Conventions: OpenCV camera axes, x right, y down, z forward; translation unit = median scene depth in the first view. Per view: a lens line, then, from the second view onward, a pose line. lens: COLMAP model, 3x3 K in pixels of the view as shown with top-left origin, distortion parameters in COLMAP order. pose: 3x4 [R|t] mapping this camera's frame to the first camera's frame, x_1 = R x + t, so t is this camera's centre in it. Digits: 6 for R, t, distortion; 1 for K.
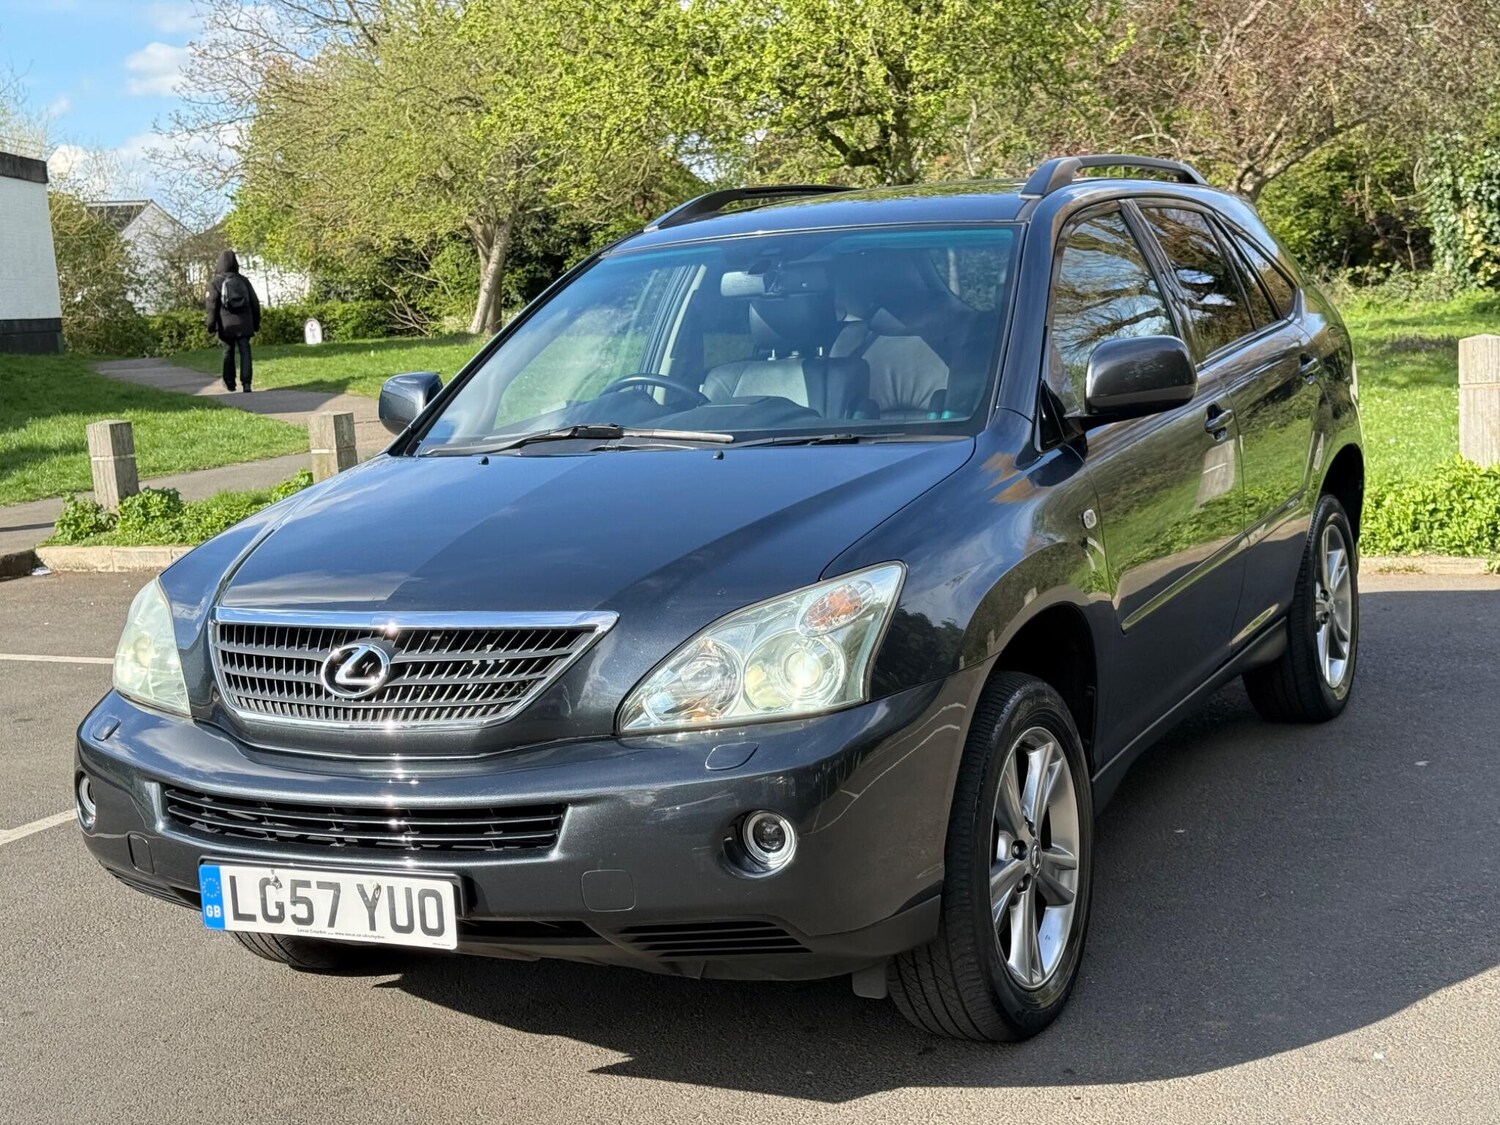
lens RADIAL K [[2117.2, 0, 765.8], [0, 2117.2, 572.0], [0, 0, 1]] dist [0.122711, 0.000000]
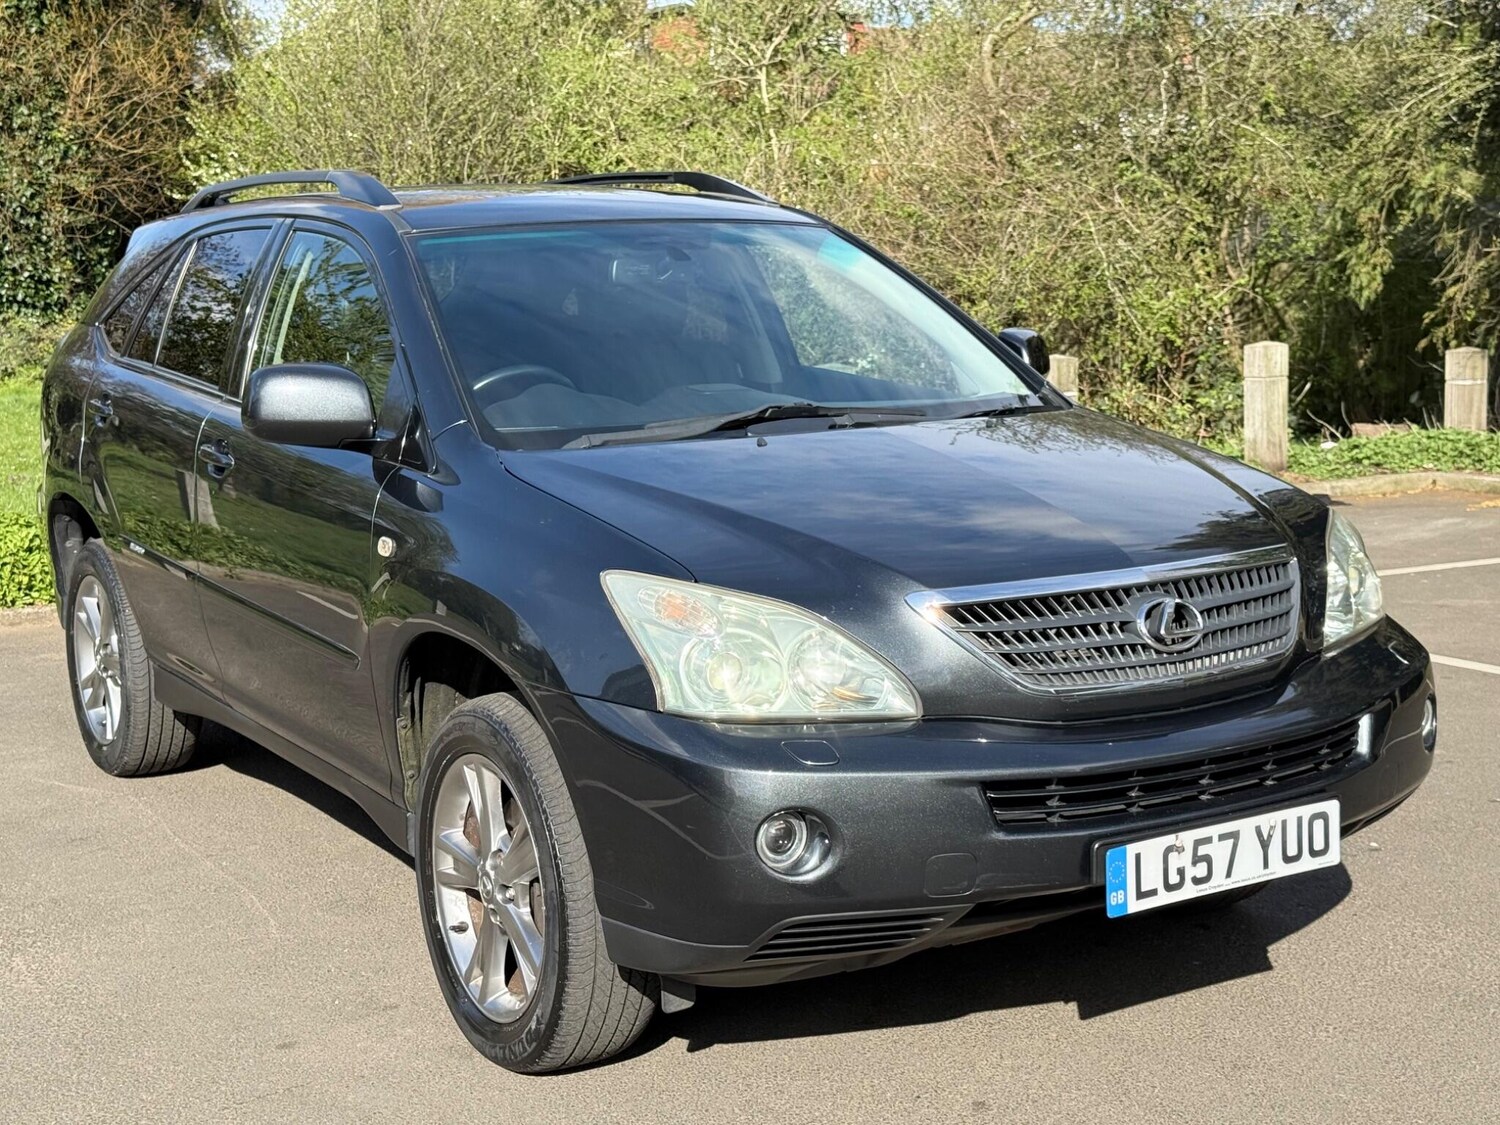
lens RADIAL K [[2117.2, 0, 749.5], [0, 2117.2, 560.9], [0, 0, 1]] dist [0.122711, 0.000000]
pose [[0.516989, -0.066739, 0.853386, -0.998552], [0.107862, 0.994089, 0.012399, -0.013972], [-0.849169, 0.085638, 0.521132, 0.570847]]
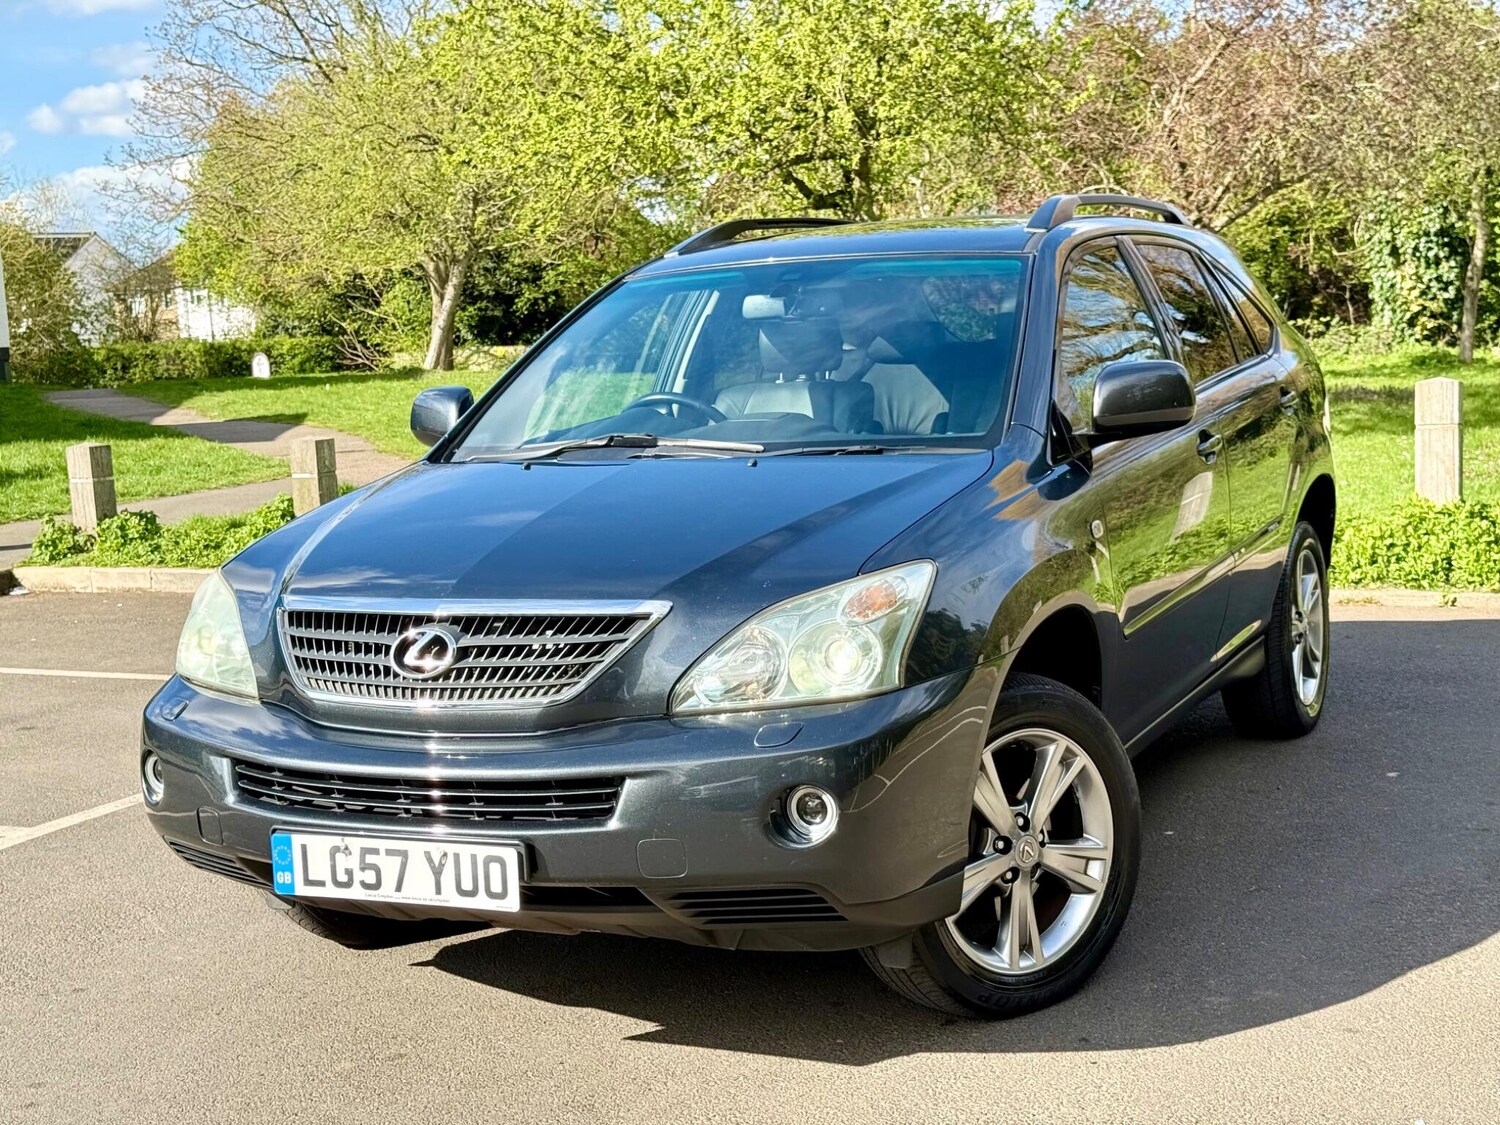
lens RADIAL K [[2117.2, 0, 756.4], [0, 2117.2, 569.0], [0, 0, 1]] dist [0.122711, 0.000000]
pose [[0.999590, 0.014644, 0.024601, -0.045999], [-0.014096, 0.999651, -0.022333, 0.022576], [-0.024919, 0.021977, 0.999448, -0.062824]]
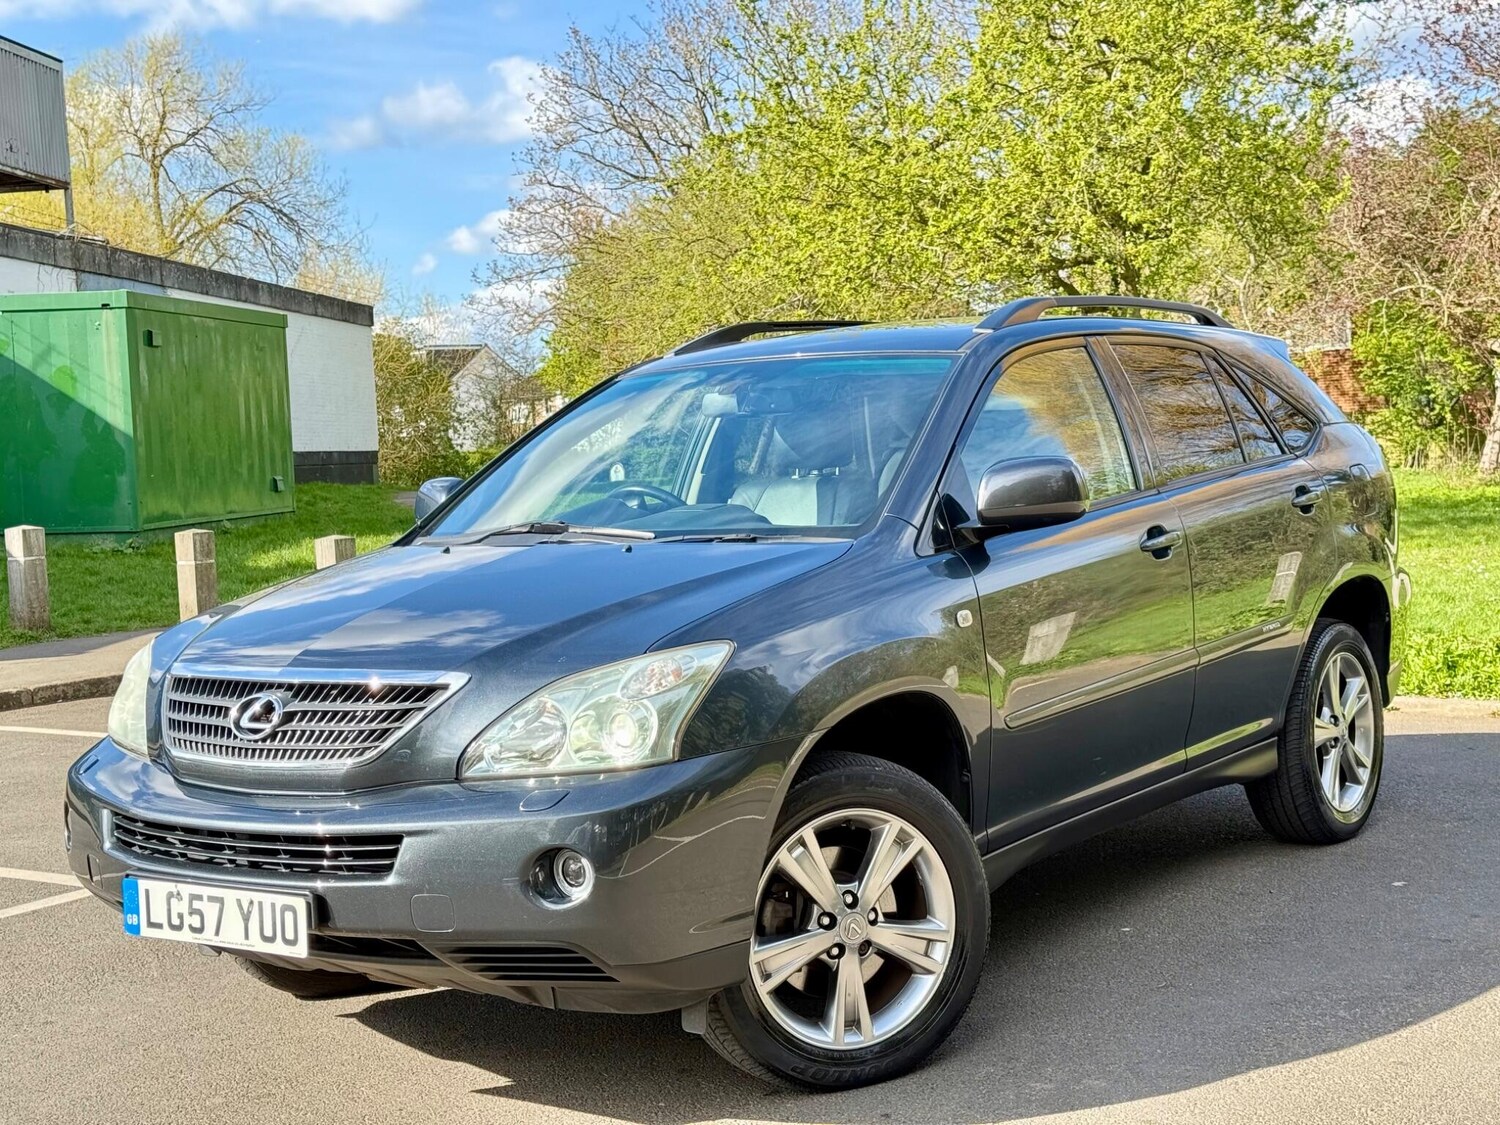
lens RADIAL K [[2117.2, 0, 748.1], [0, 2117.2, 563.7], [0, 0, 1]] dist [0.122711, 0.000000]
pose [[0.986978, 0.030781, -0.157883, 0.223467], [-0.042090, 0.996743, -0.068791, 0.028310], [0.155251, 0.074540, 0.985059, -0.099576]]
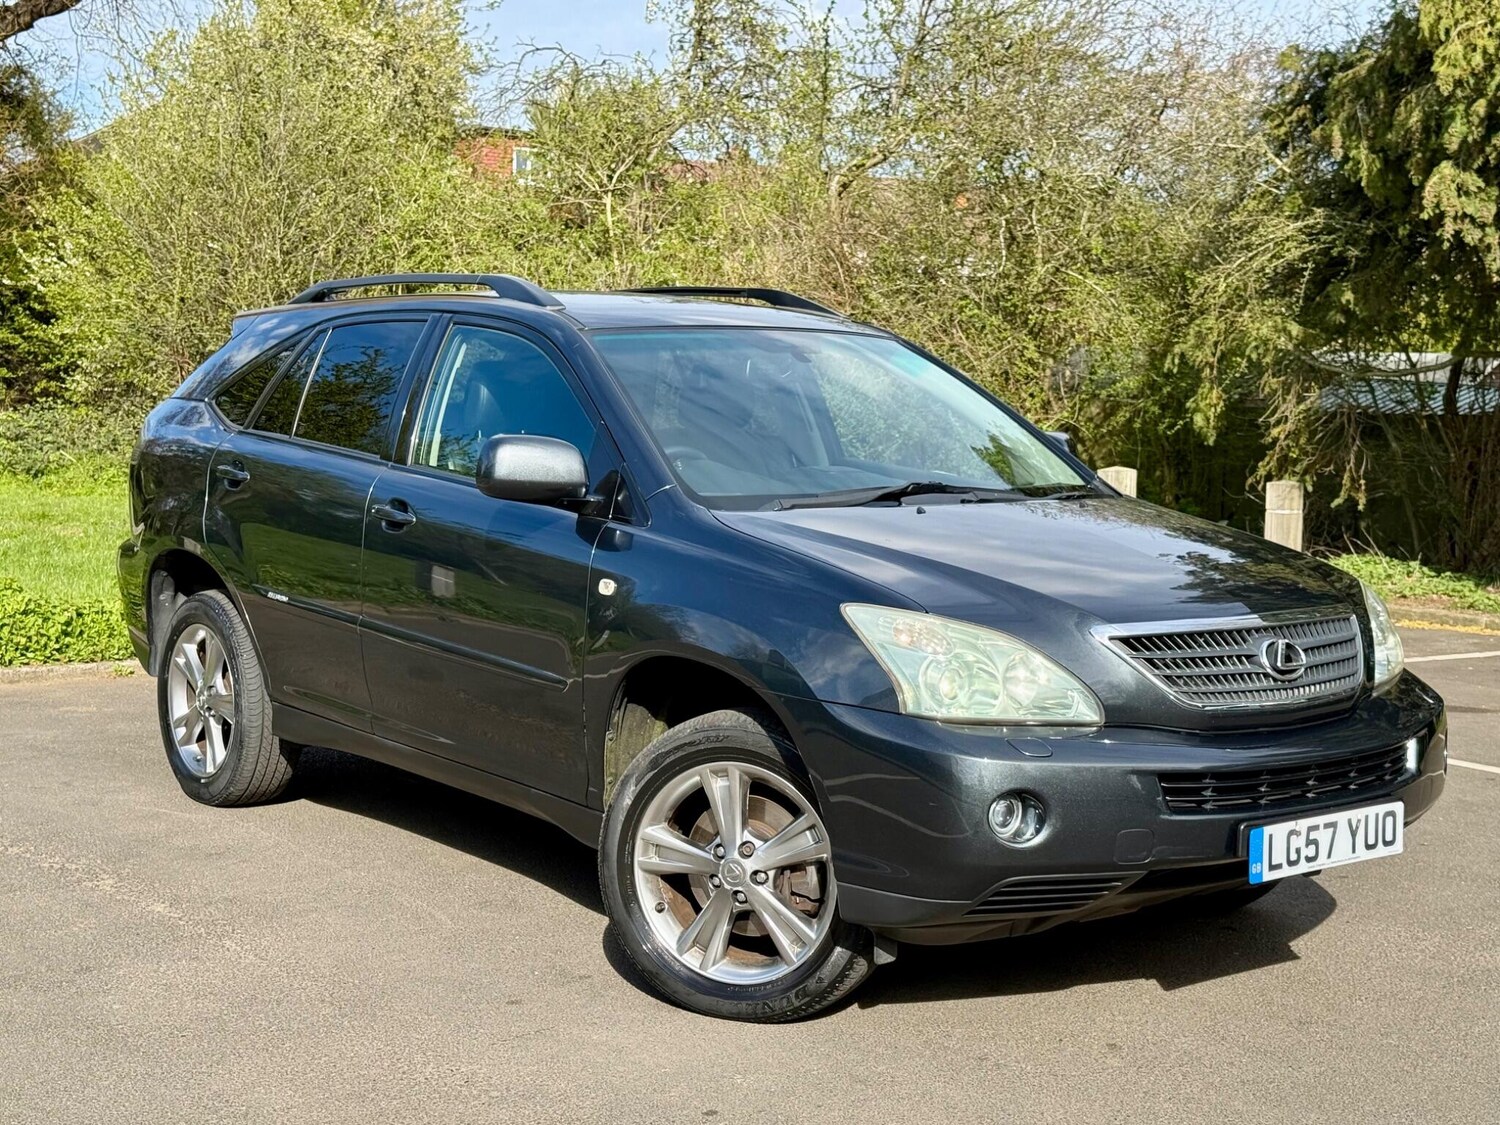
lens RADIAL K [[2117.2, 0, 744.1], [0, 2117.2, 566.2], [0, 0, 1]] dist [0.122711, 0.000000]
pose [[0.411654, -0.005033, 0.911326, -1.294483], [0.079782, 0.996345, -0.030535, 0.004725], [-0.907841, 0.085277, 0.410551, 0.674767]]
